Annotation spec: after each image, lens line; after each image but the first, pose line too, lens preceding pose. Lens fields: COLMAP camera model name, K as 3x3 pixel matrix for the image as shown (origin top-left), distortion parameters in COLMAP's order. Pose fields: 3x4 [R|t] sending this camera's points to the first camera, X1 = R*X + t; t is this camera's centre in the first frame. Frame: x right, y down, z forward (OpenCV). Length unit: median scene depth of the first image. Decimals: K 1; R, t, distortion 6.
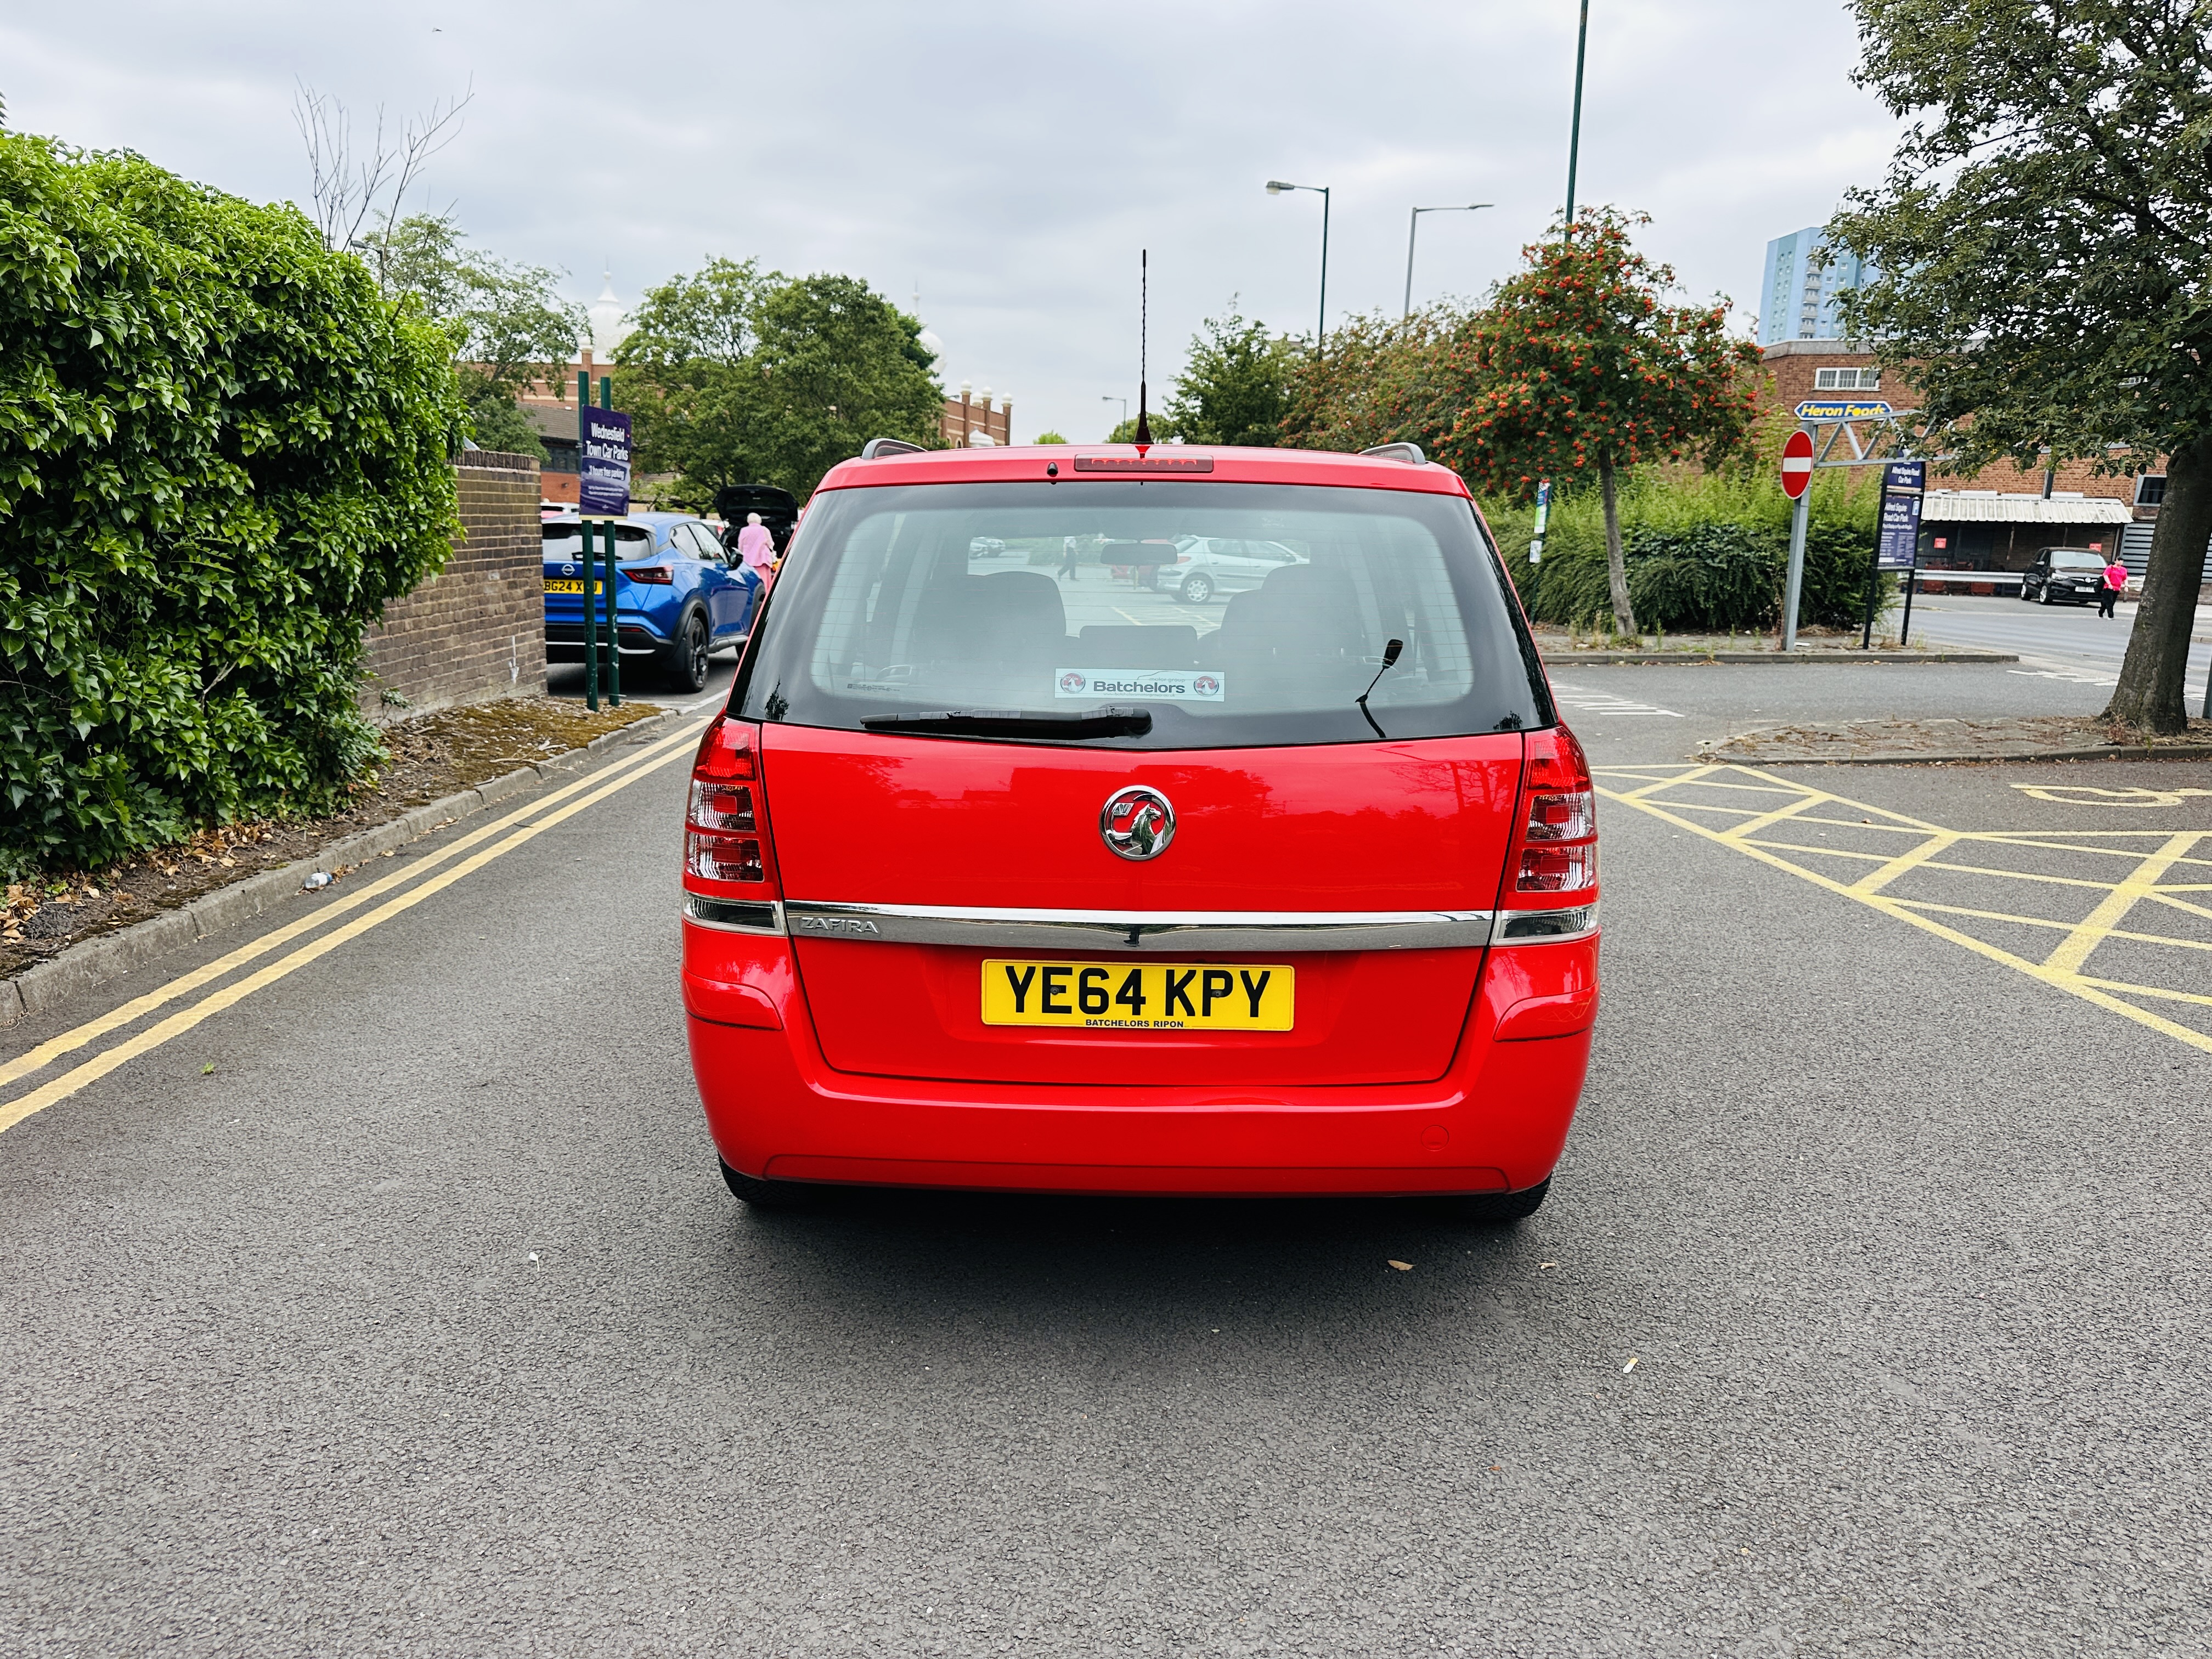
lens RADIAL K [[1543.5, 0, 1119.9], [0, 1543.5, 846.1], [0, 0, 1]] dist [0.023487, -0.033077]
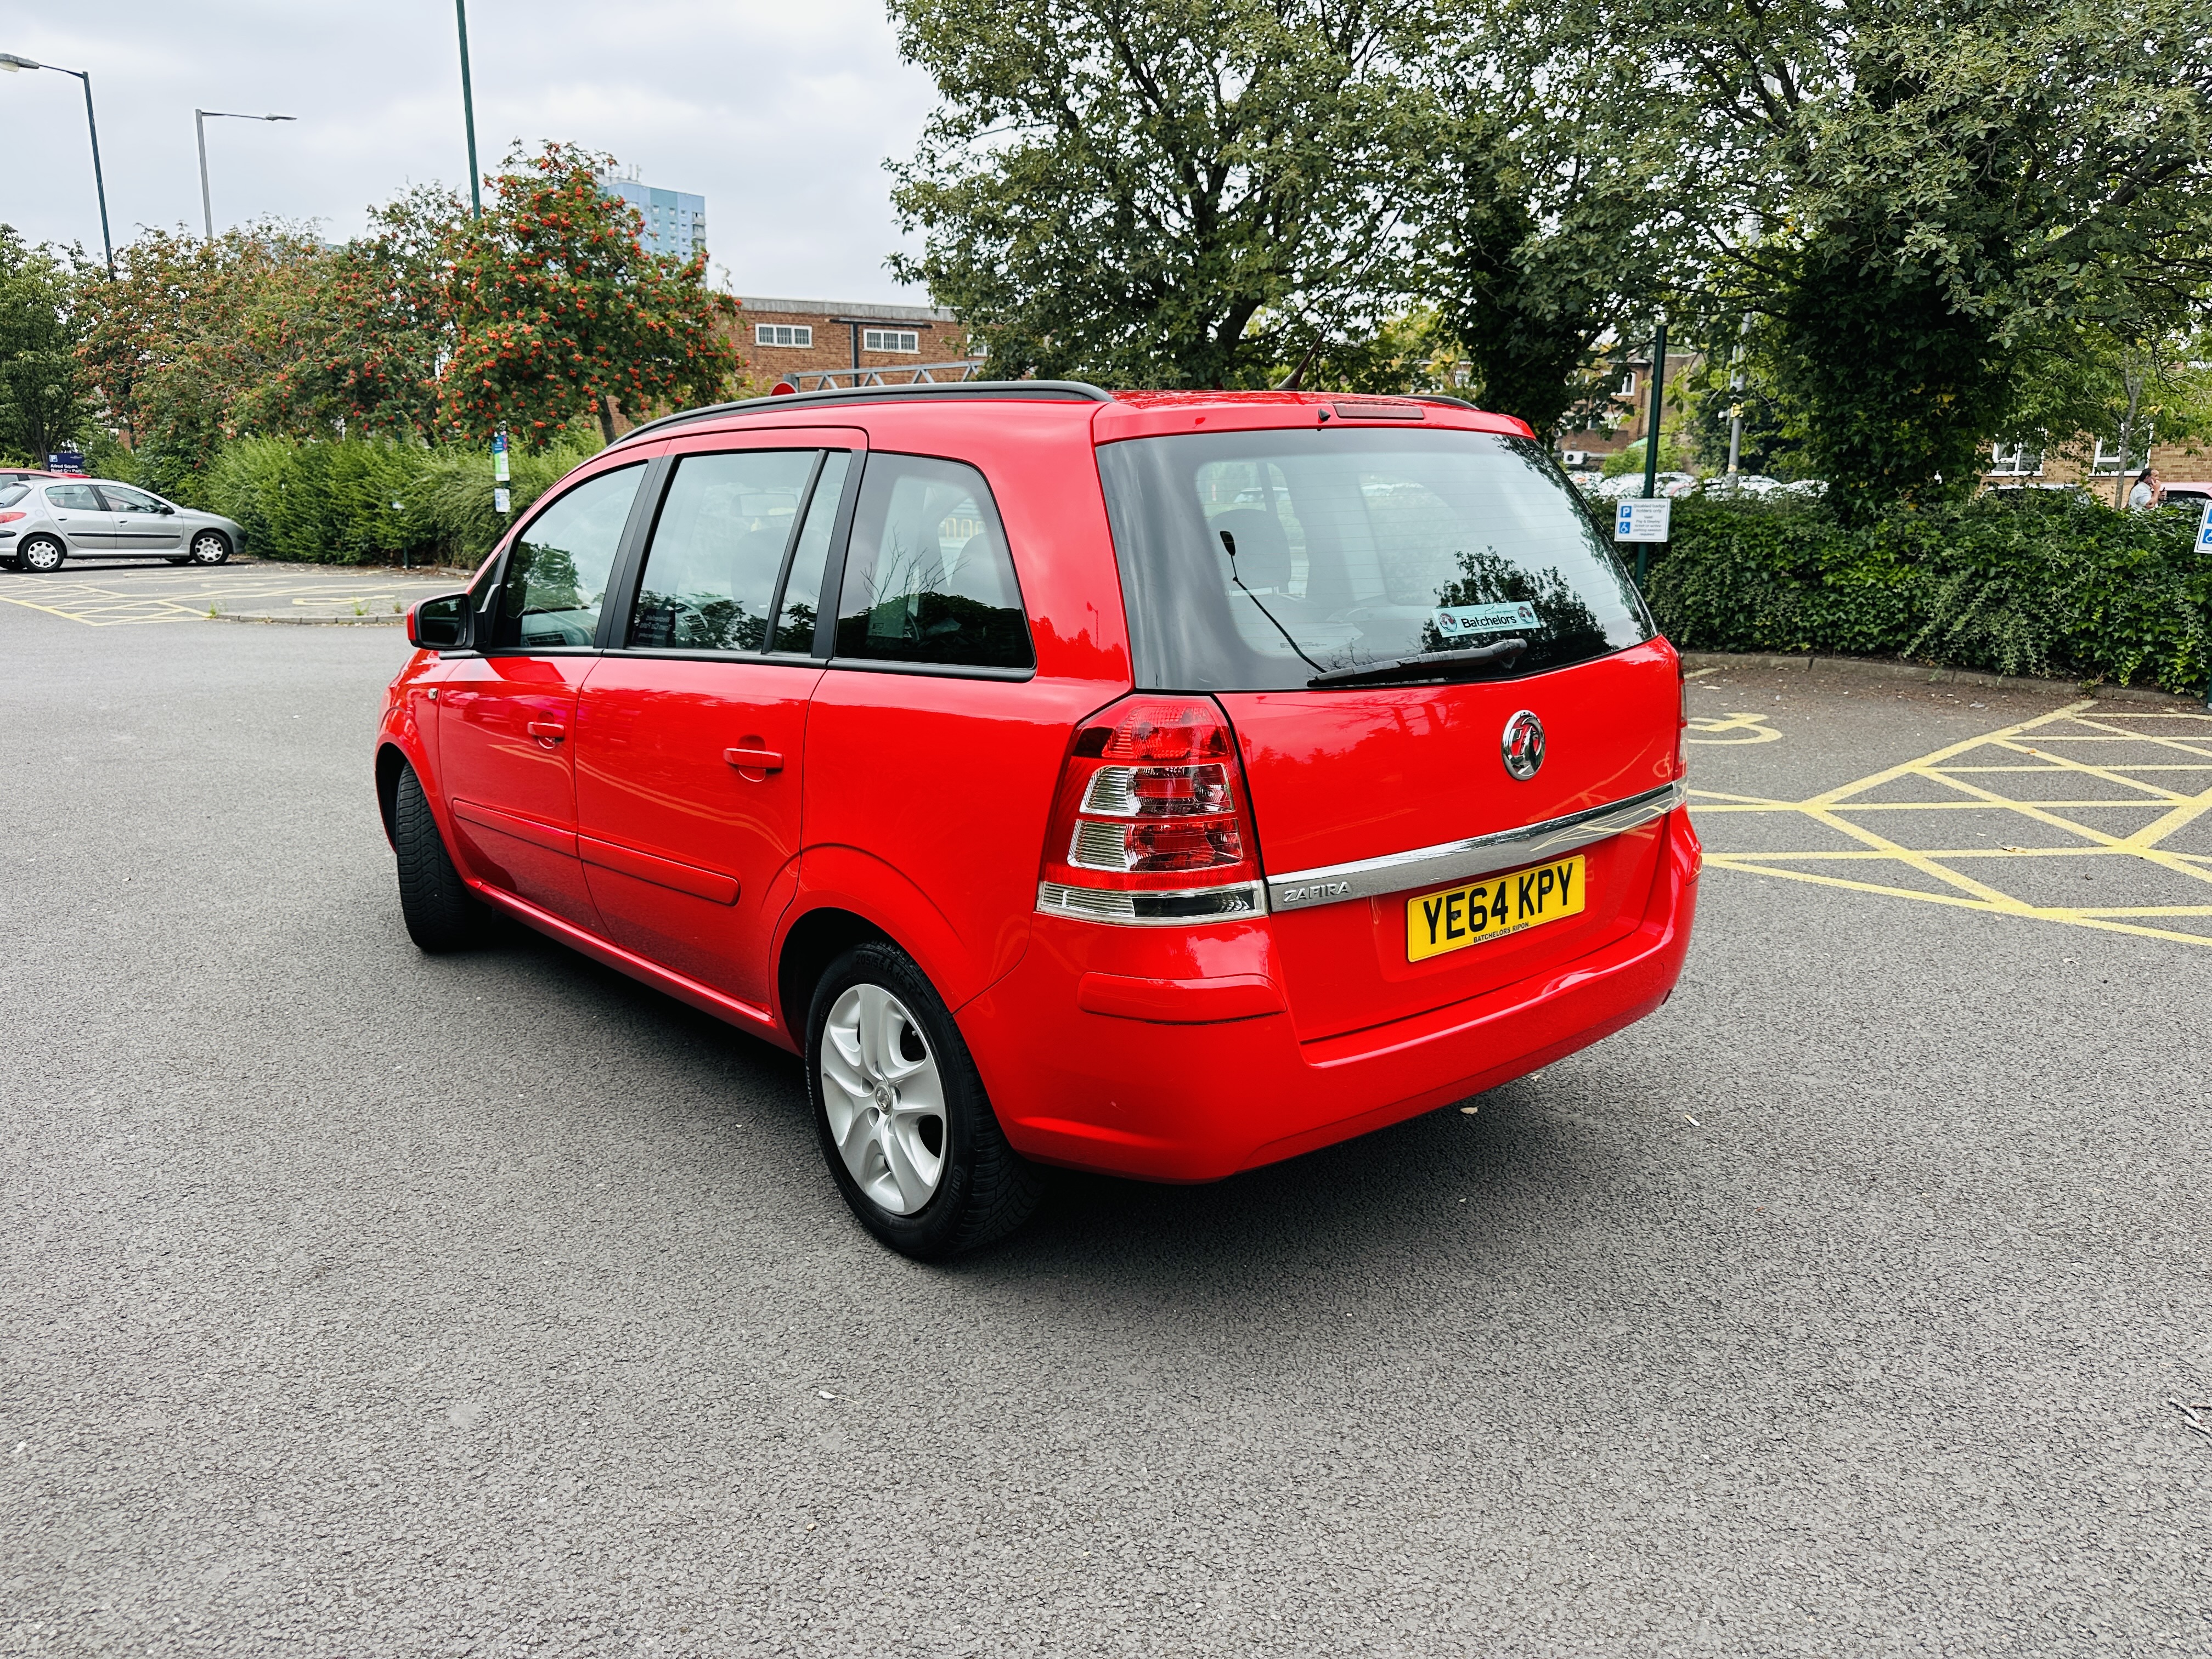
lens RADIAL K [[1543.5, 0, 1107.0], [0, 1543.5, 837.5], [0, 0, 1]] dist [0.023487, -0.033077]
pose [[0.755001, -0.163833, 0.634927, -0.884944], [0.145759, 0.985991, 0.081096, -0.080826], [-0.639318, 0.031319, 0.768304, 0.331287]]
